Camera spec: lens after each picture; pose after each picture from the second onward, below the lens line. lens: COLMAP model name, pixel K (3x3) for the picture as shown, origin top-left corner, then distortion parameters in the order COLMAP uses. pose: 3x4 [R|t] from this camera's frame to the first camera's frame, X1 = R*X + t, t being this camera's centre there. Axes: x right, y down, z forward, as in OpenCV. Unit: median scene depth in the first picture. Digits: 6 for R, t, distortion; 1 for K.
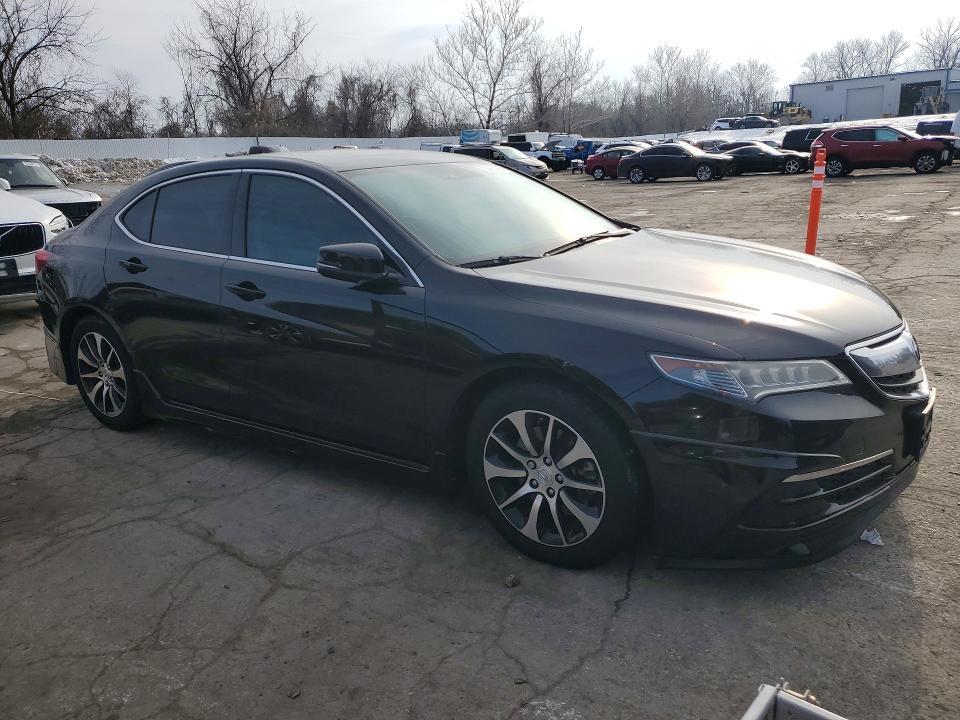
lens RADIAL K [[750.2, 0, 479.8], [0, 750.2, 358.5], [0, 0, 1]] dist [0.029446, 0.005264]
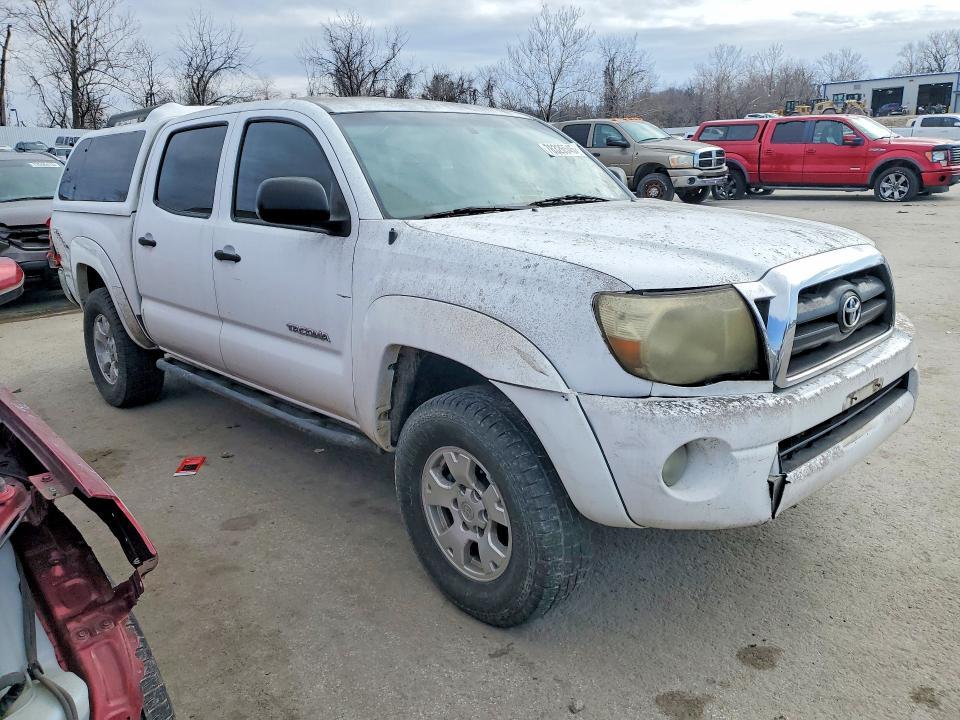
lens RADIAL K [[750.2, 0, 481.2], [0, 750.2, 362.2], [0, 0, 1]] dist [0.029446, 0.005264]
pose [[0.990854, 0.055276, -0.123099, 0.085888], [-0.051973, 0.998201, 0.029890, 0.058585], [0.124530, -0.023219, 0.991944, -0.252086]]
